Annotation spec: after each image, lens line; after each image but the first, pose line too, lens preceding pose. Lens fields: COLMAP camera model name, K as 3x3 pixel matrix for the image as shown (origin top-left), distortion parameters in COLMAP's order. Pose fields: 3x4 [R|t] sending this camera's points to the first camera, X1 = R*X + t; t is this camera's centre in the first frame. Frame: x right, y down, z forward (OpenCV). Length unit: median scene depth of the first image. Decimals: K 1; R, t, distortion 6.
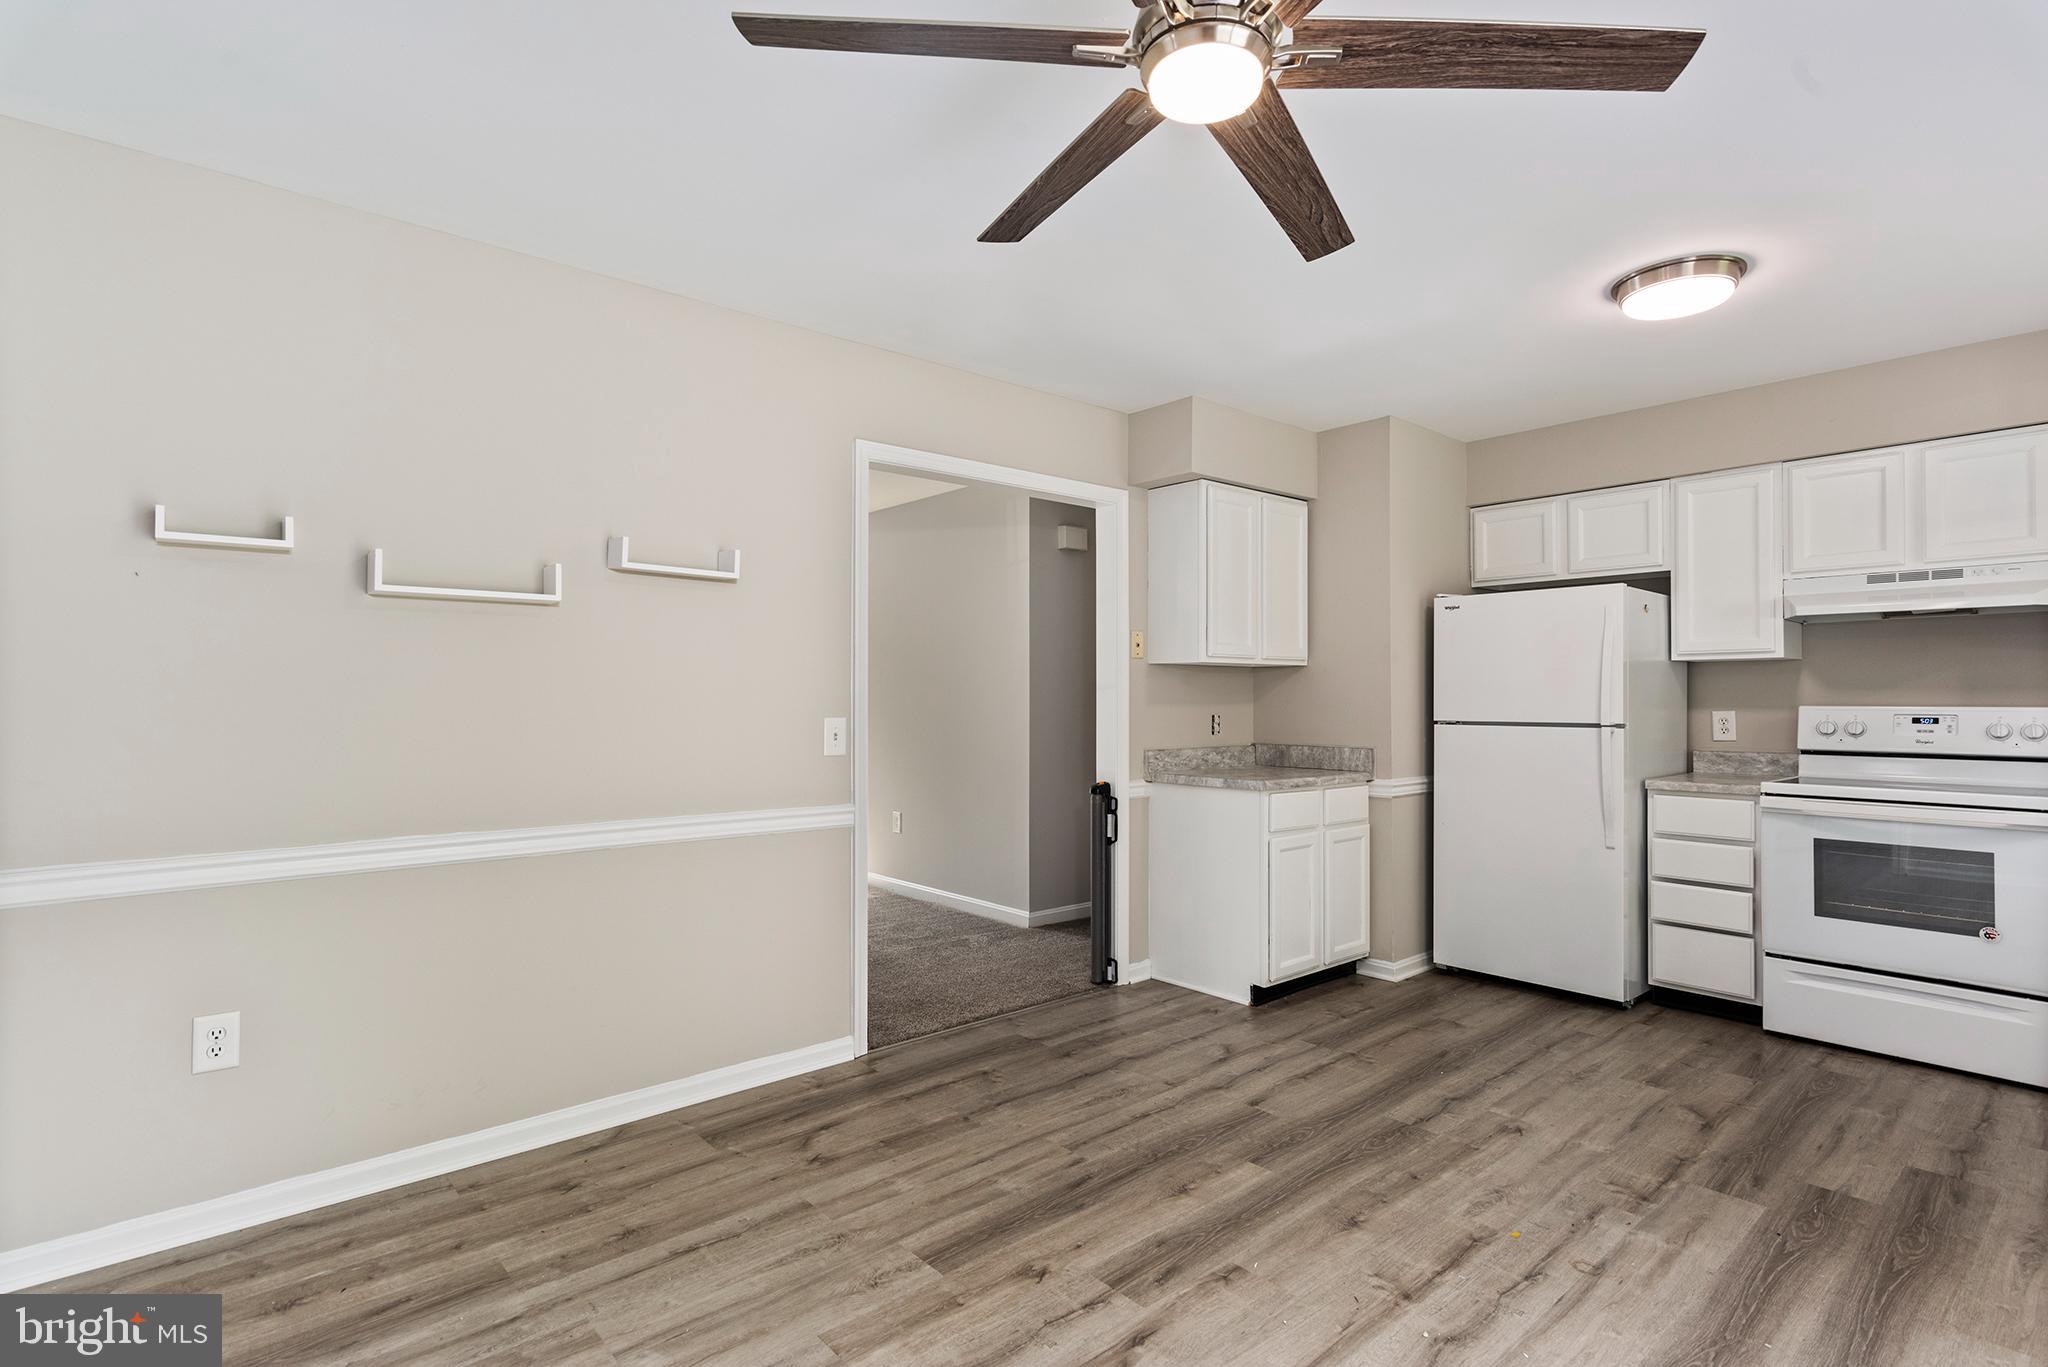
lens RADIAL K [[1011.5, 0, 1009.4], [0, 1011.5, 683.0], [0, 0, 1]] dist [0.002201, -0.000118]
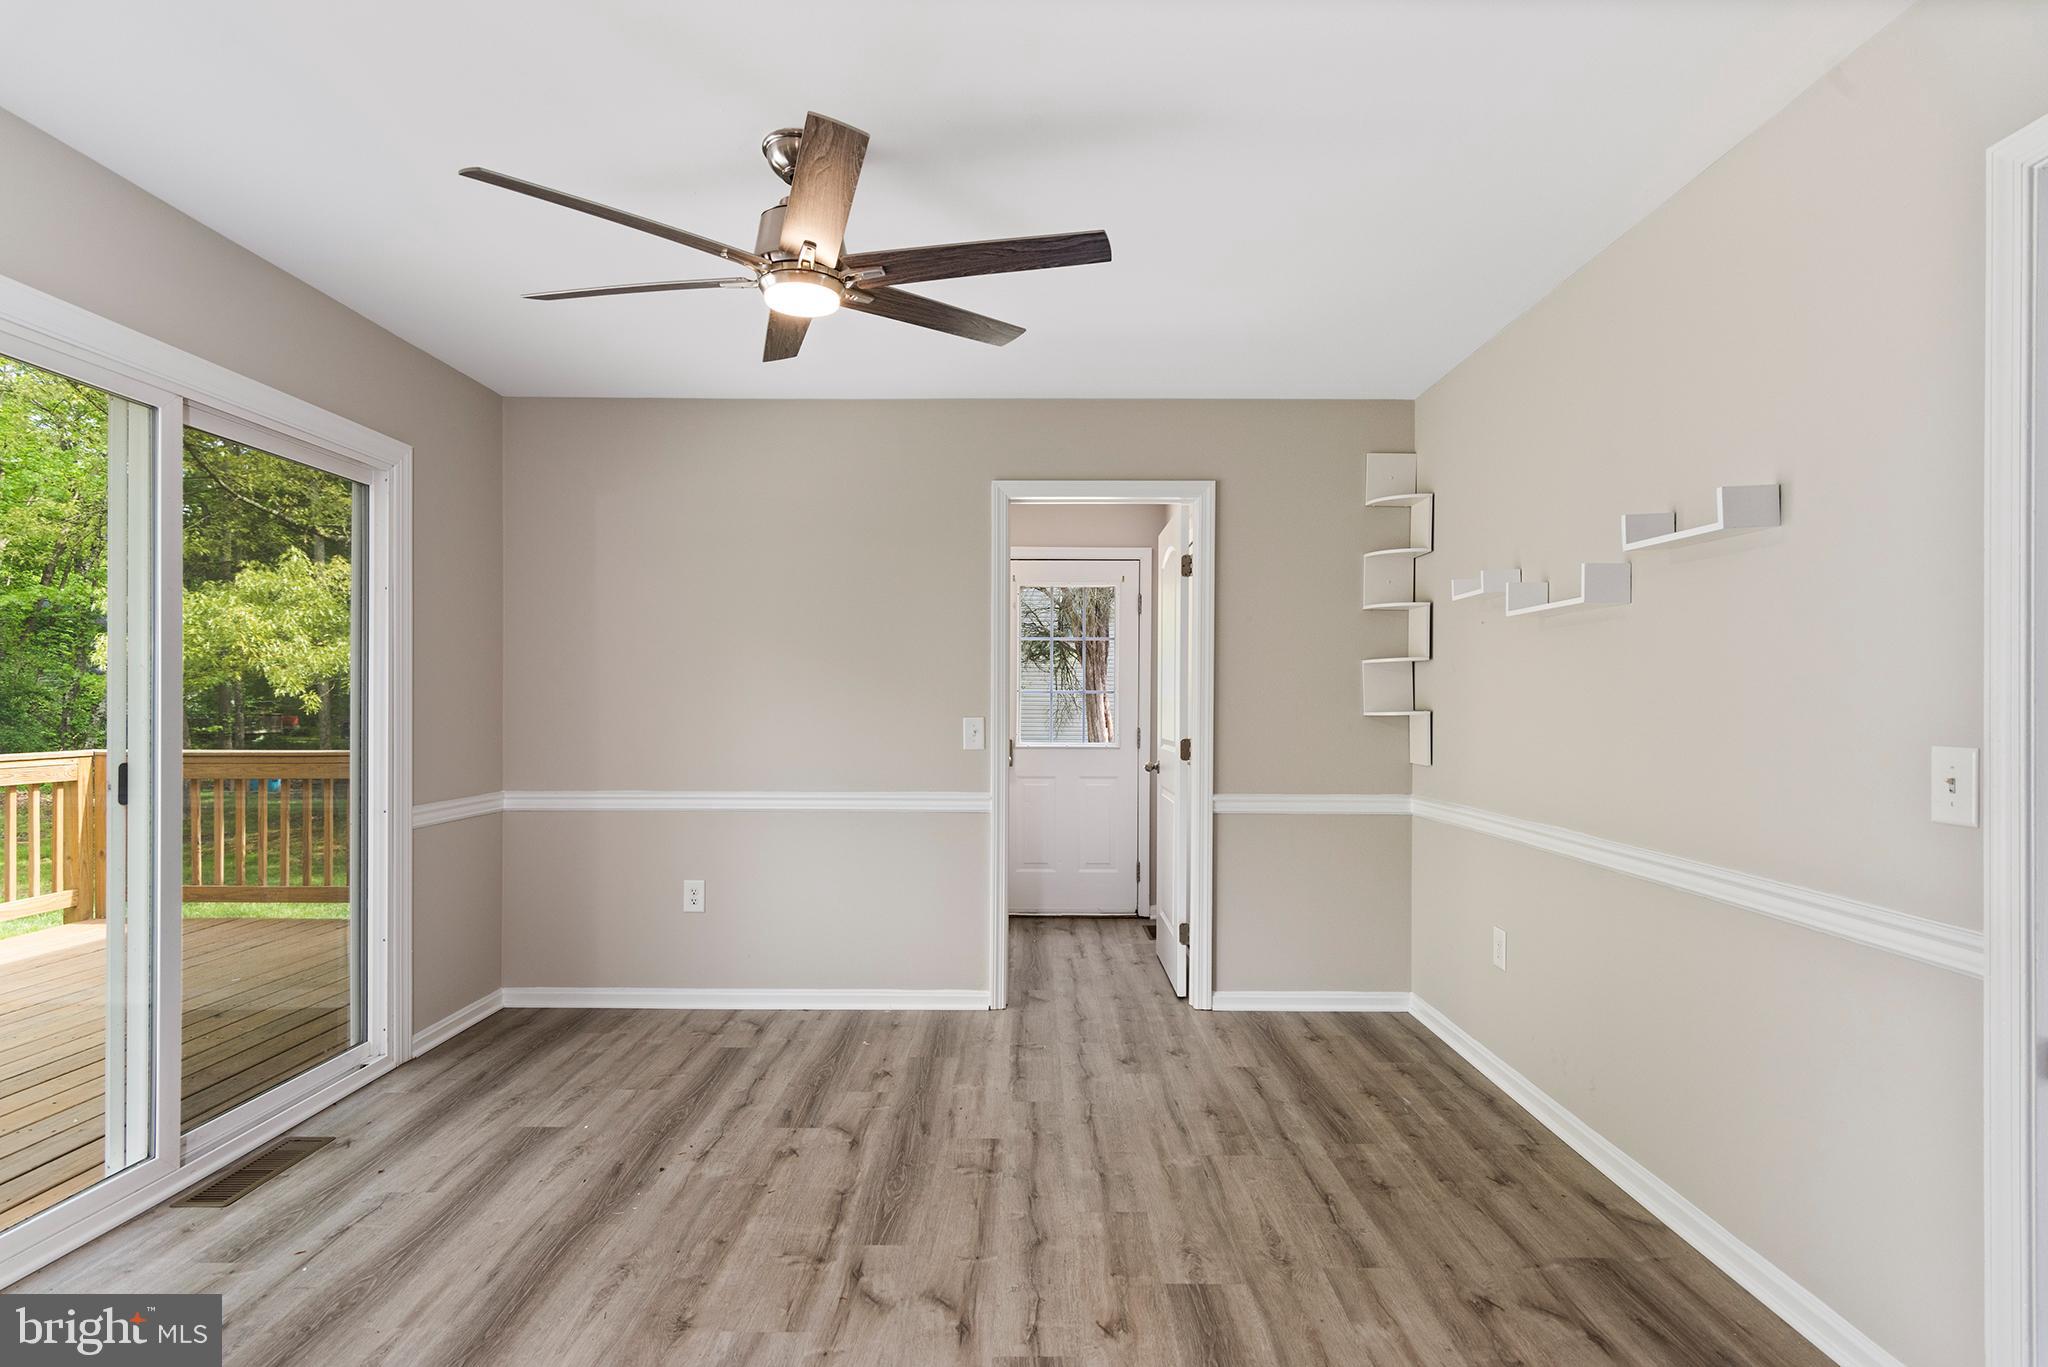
lens RADIAL K [[1011.5, 0, 1027.2], [0, 1011.5, 695.2], [0, 0, 1]] dist [0.002201, -0.000118]
pose [[-0.645851, -0.004638, -0.763449, 0.511085], [0.008010, 0.999885, -0.012851, 0.011652], [0.763421, -0.014416, -0.645740, 1.007782]]
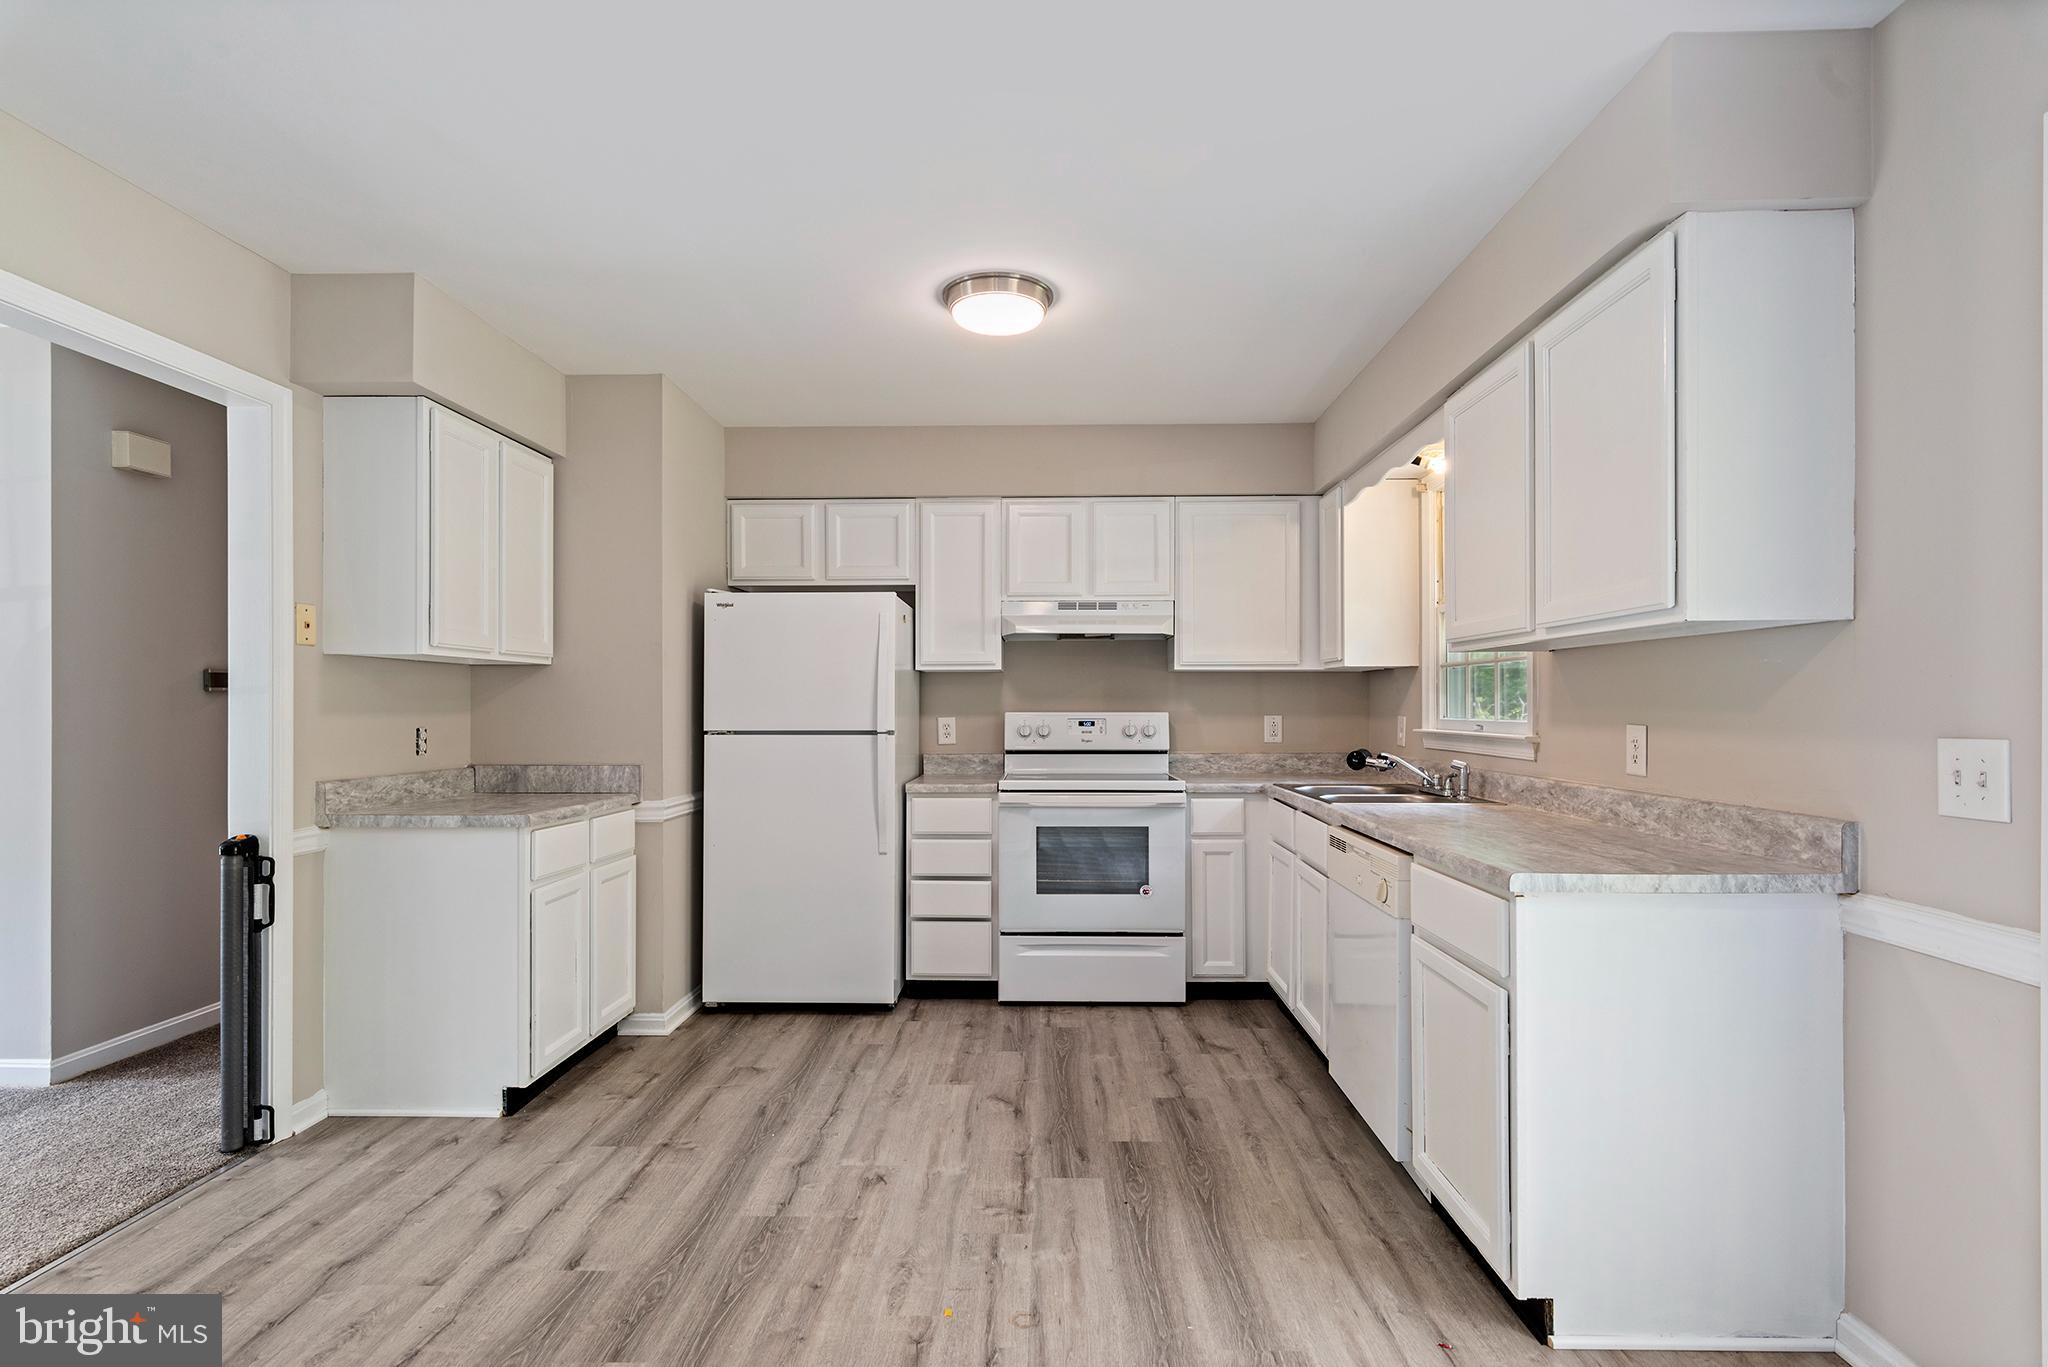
lens RADIAL K [[1011.5, 0, 1030.2], [0, 1011.5, 709.0], [0, 0, 1]] dist [0.002201, -0.000118]
pose [[0.662418, -0.001074, 0.749134, -0.075269], [-0.009150, 0.999913, 0.009525, 0.008875], [-0.749079, -0.013164, 0.662350, 0.257757]]
